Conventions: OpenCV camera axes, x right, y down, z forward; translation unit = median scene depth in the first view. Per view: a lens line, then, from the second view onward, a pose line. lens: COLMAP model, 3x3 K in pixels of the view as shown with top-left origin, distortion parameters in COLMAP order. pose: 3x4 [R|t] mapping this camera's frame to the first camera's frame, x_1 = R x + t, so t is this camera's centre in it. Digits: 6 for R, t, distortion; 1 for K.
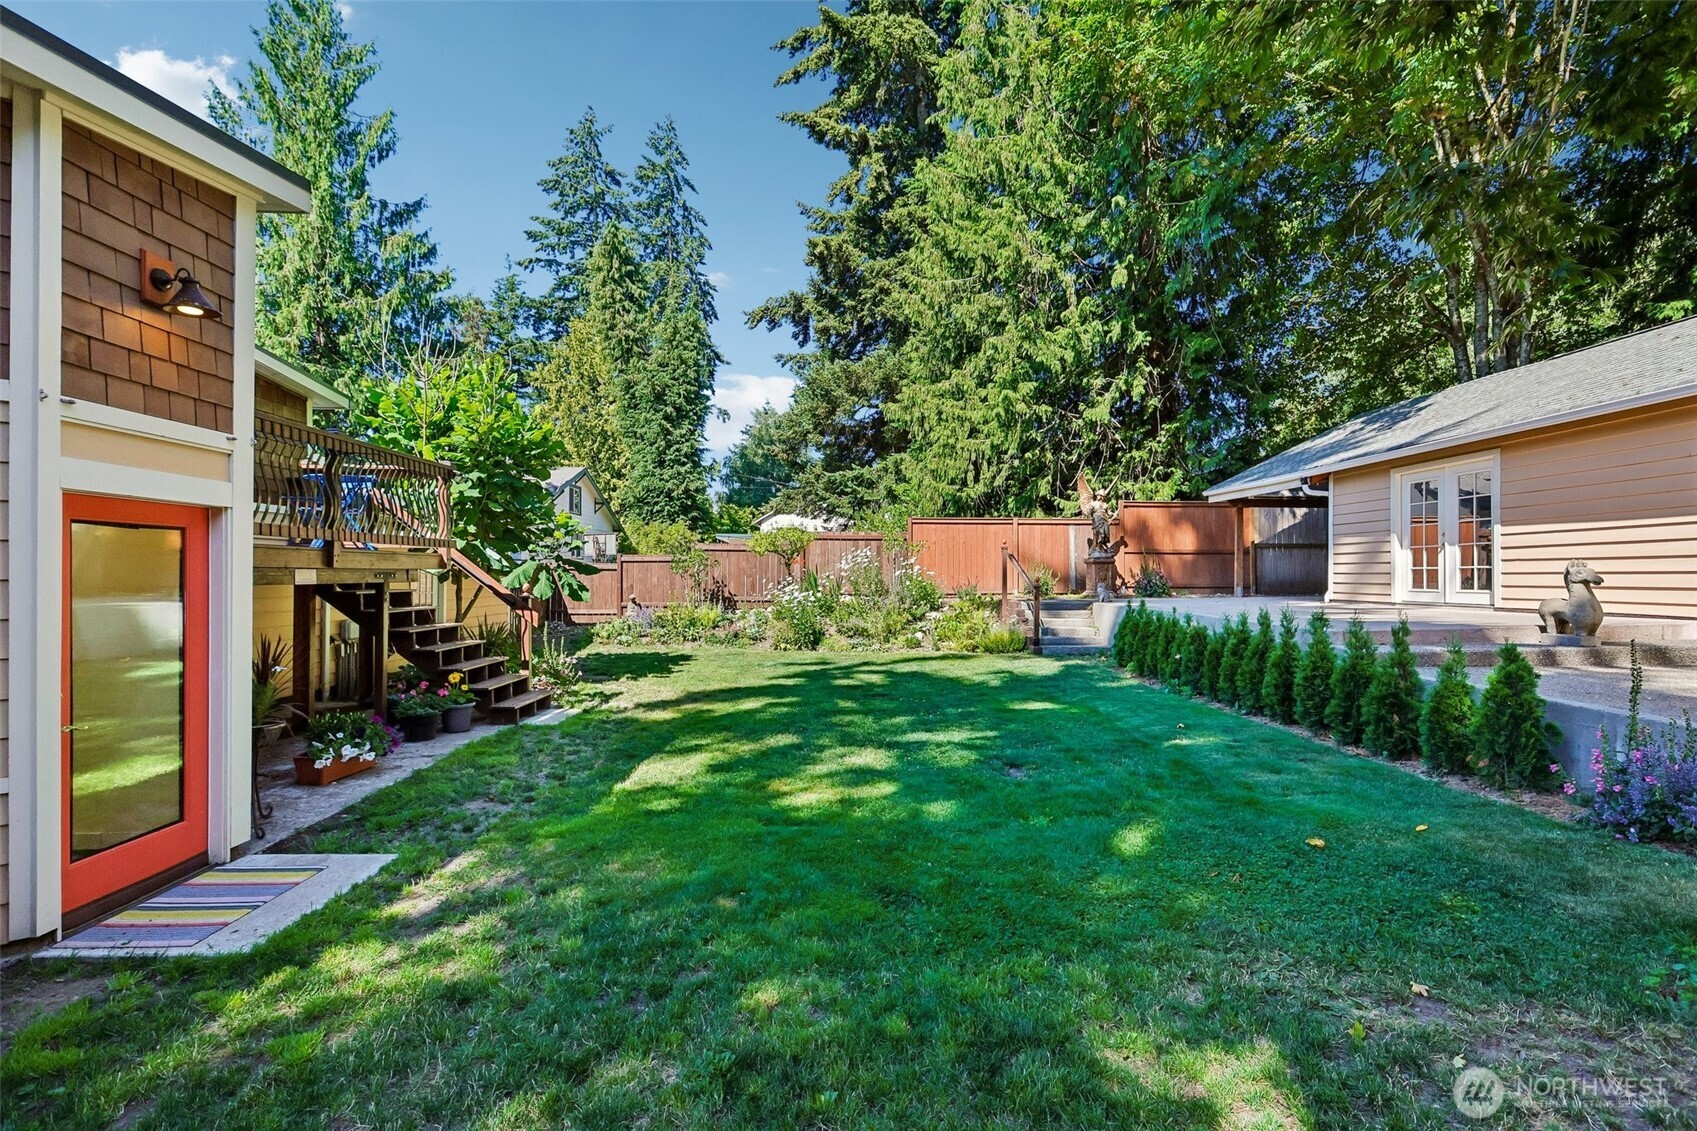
lens RADIAL K [[742.7, 0, 870.9], [0, 742.7, 568.6], [0, 0, 1]] dist [0.002459, 0.000322]
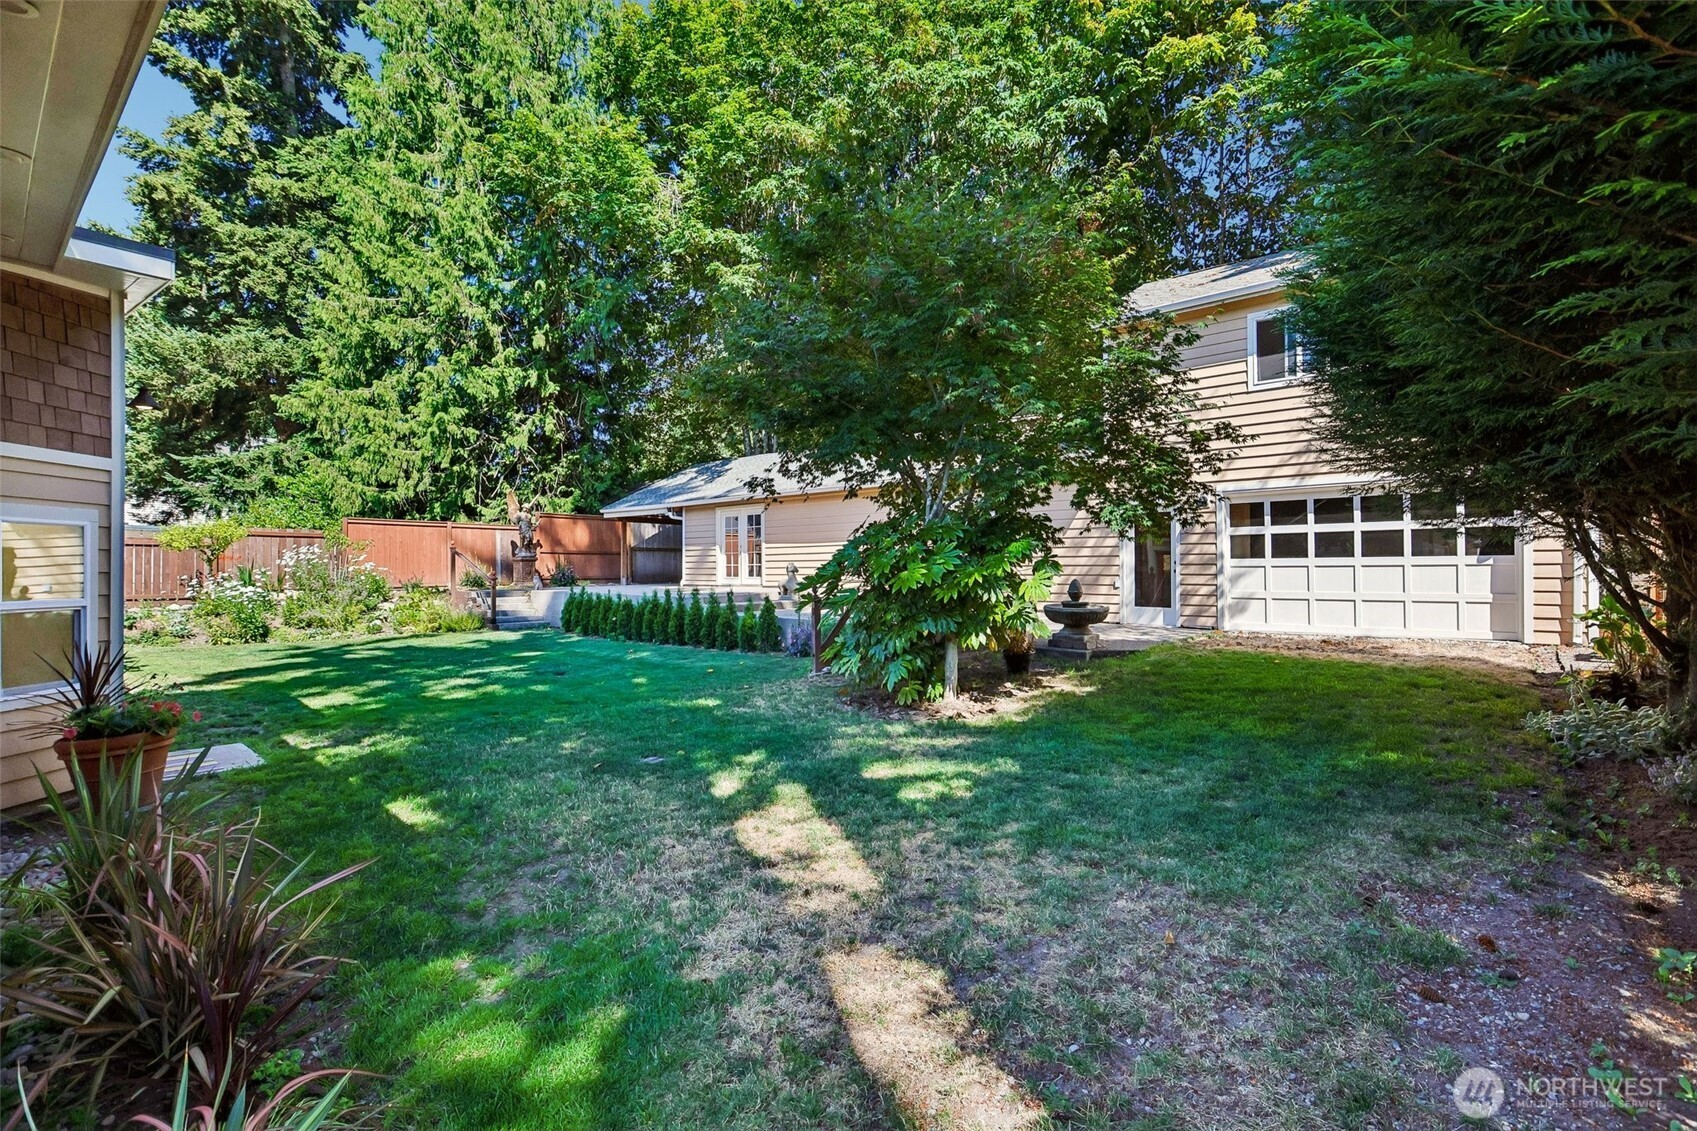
lens RADIAL K [[742.7, 0, 870.9], [0, 742.7, 568.6], [0, 0, 1]] dist [0.002459, 0.000322]
pose [[0.665005, -0.002835, 0.746833, -0.241533], [-0.002479, 0.999979, 0.006003, -0.002848], [-0.746834, -0.005843, 0.664984, -0.286668]]
